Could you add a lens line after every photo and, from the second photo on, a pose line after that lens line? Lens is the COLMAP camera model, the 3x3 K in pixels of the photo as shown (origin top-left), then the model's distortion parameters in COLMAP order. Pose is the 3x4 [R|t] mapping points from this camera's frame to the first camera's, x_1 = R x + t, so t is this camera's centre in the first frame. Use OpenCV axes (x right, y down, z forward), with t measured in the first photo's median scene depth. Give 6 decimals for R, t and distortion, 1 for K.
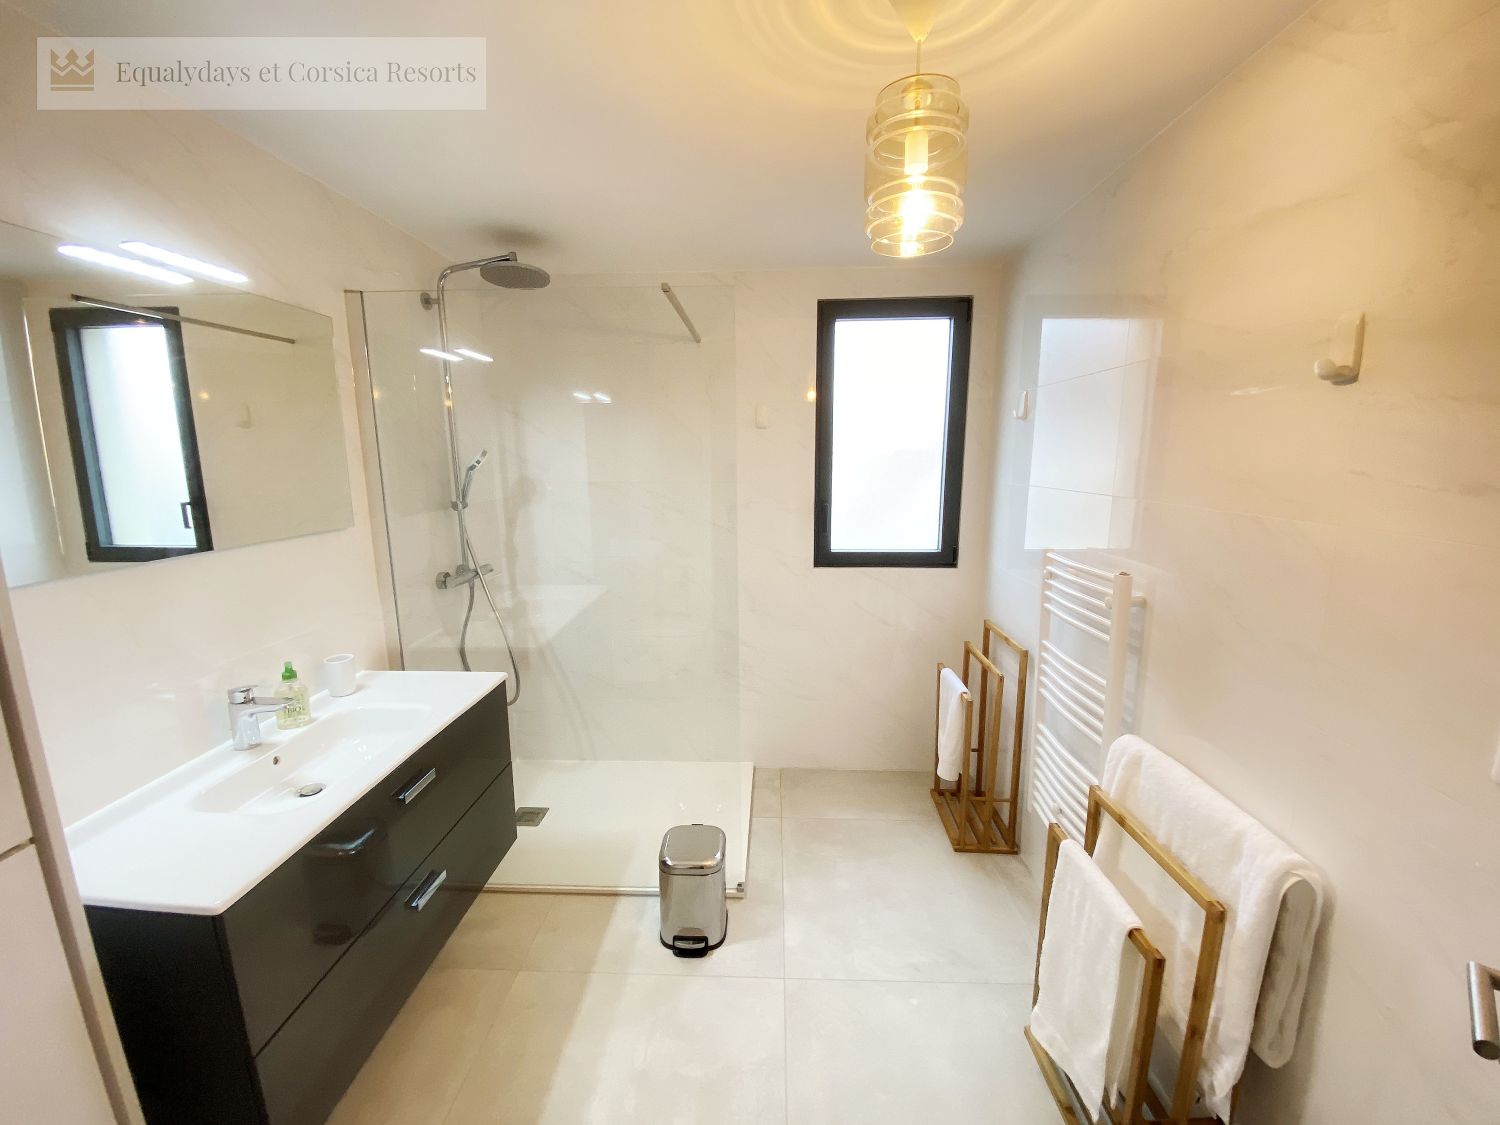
lens RADIAL K [[607.5, 0, 752.8], [0, 607.5, 567.0], [0, 0, 1]] dist [0.000129, -0.000976]
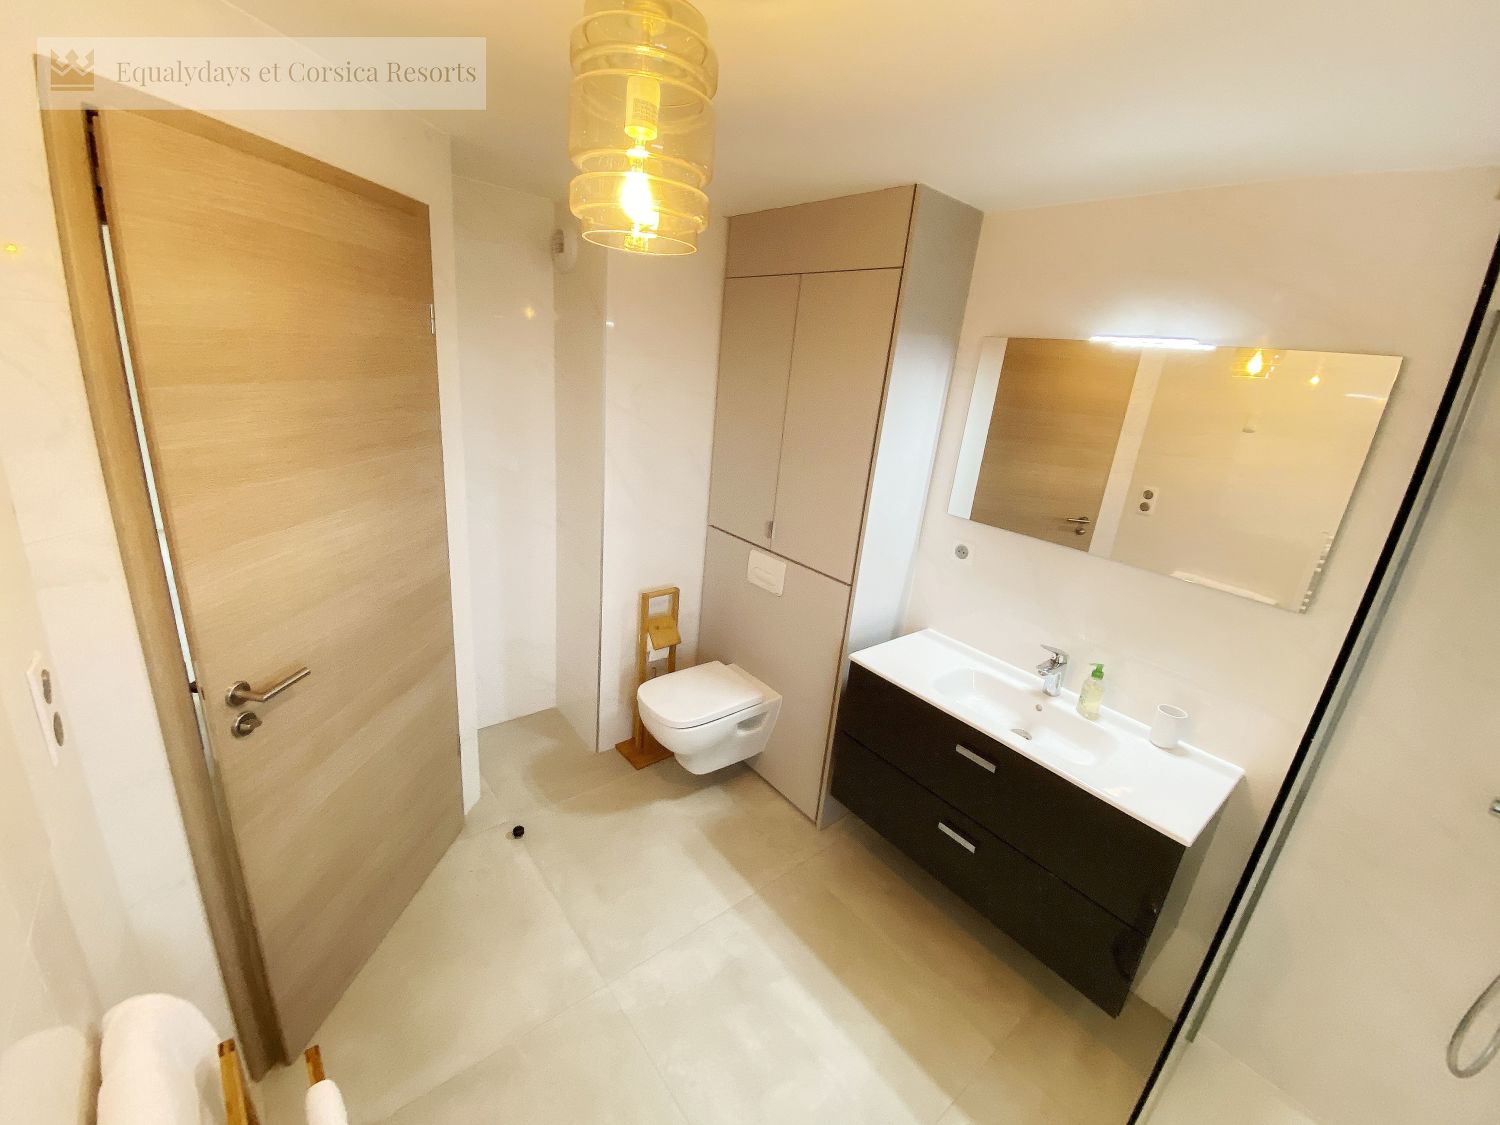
lens RADIAL K [[607.5, 0, 750.9], [0, 607.5, 561.9], [0, 0, 1]] dist [0.000129, -0.000976]
pose [[-0.757774, 0.130923, -0.639248, 0.499293], [-0.201698, 0.884690, 0.420287, -0.392382], [0.620561, 0.447418, -0.643988, 1.290193]]
